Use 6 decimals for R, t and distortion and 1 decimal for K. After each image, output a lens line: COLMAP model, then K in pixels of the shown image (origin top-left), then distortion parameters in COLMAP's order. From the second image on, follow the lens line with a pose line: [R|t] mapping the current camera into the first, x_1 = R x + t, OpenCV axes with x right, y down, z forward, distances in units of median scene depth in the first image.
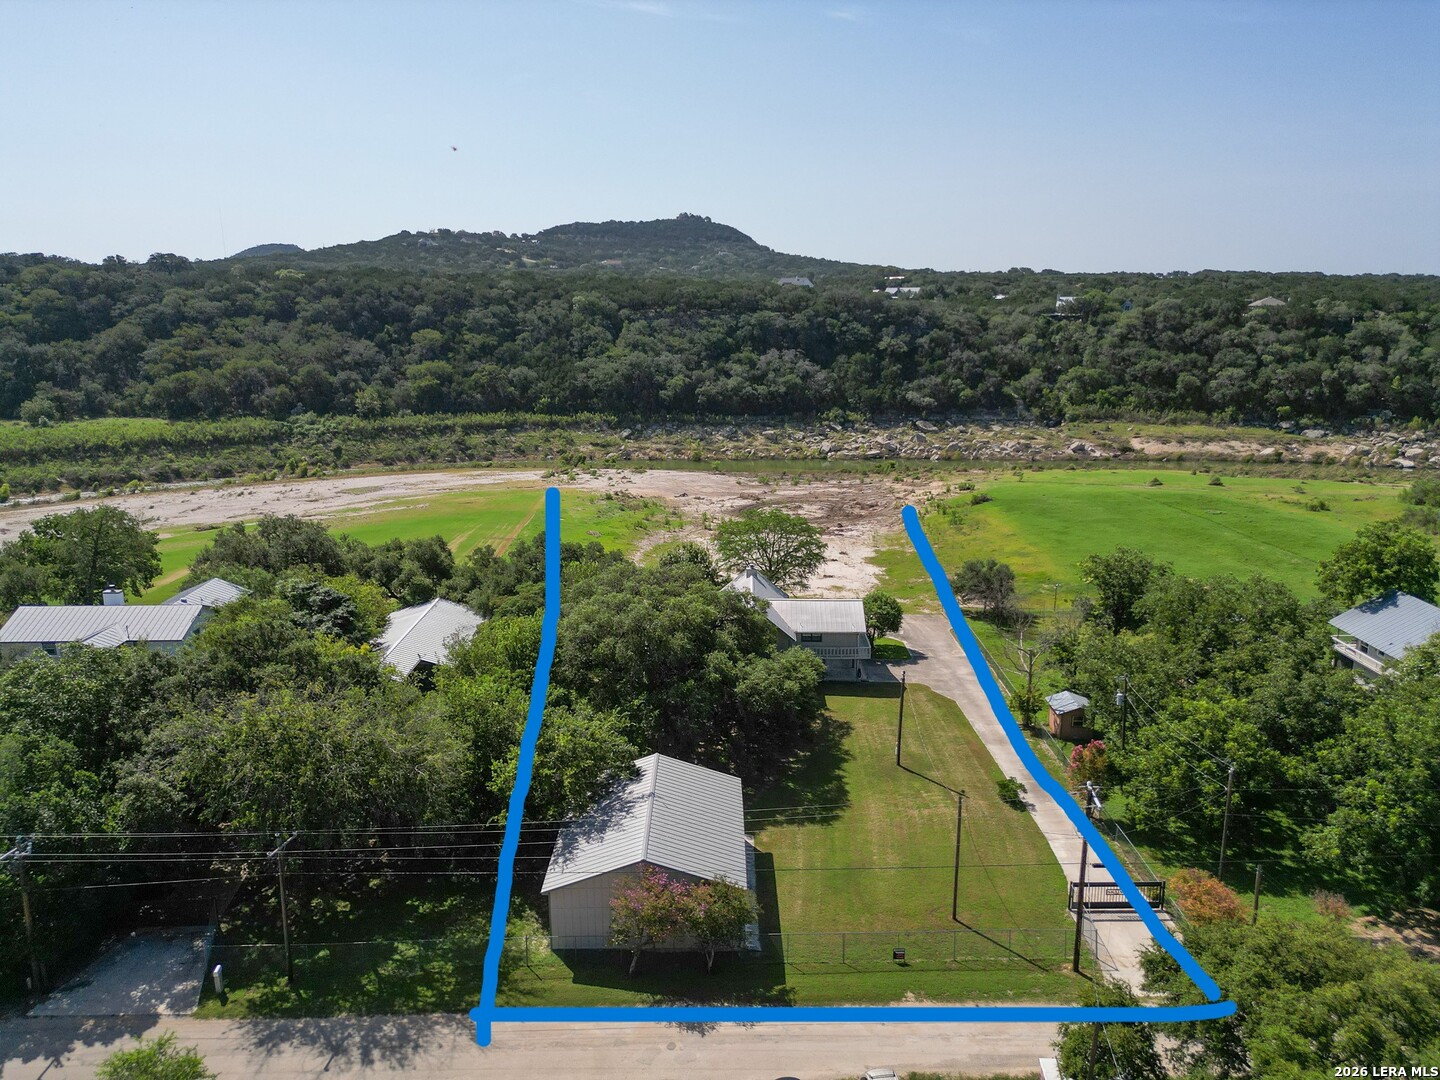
lens RADIAL K [[1010.7, 0, 719.2], [0, 1010.7, 548.5], [0, 0, 1]] dist [0.076718, -0.084622]
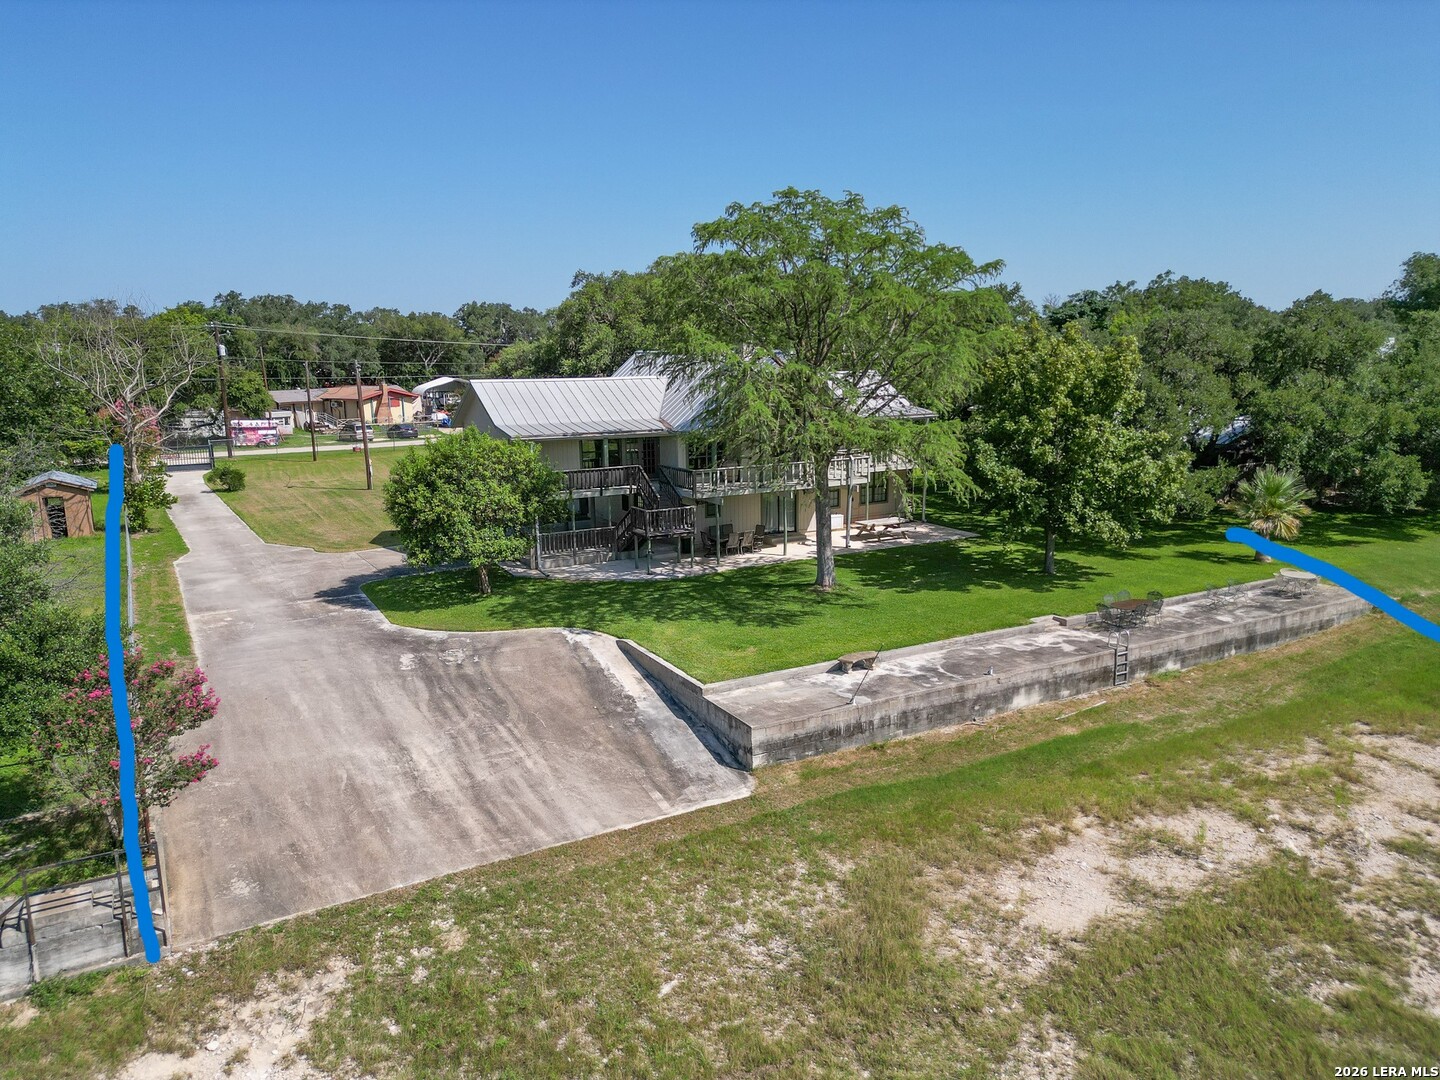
lens RADIAL K [[1010.7, 0, 713.9], [0, 1010.7, 546.3], [0, 0, 1]] dist [0.076718, -0.084622]
pose [[-0.861216, 0.105643, -0.497139, 0.084471], [-0.111009, 0.915441, 0.386839, -0.019996], [0.495968, 0.388339, -0.776665, 0.433929]]
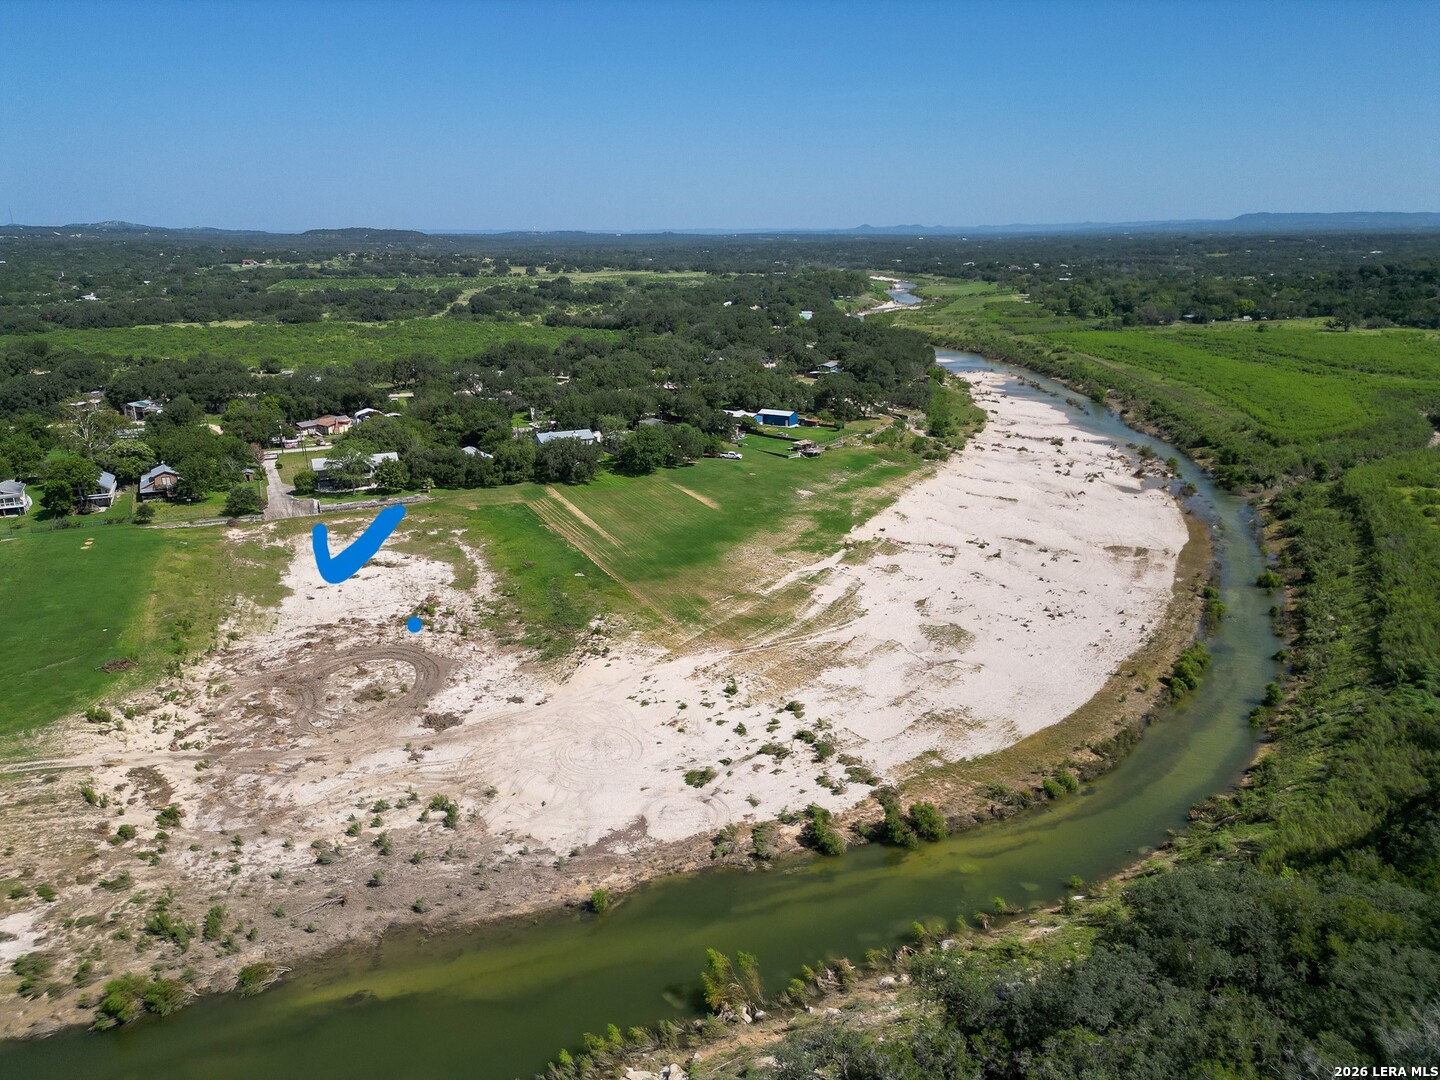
lens RADIAL K [[1010.7, 0, 720.5], [0, 1010.7, 552.5], [0, 0, 1]] dist [0.076718, -0.084622]
pose [[-0.904050, 0.130817, -0.406917, 0.090448], [-0.098441, 0.862695, 0.496050, -0.365695], [0.415937, 0.488511, -0.767042, 1.122162]]
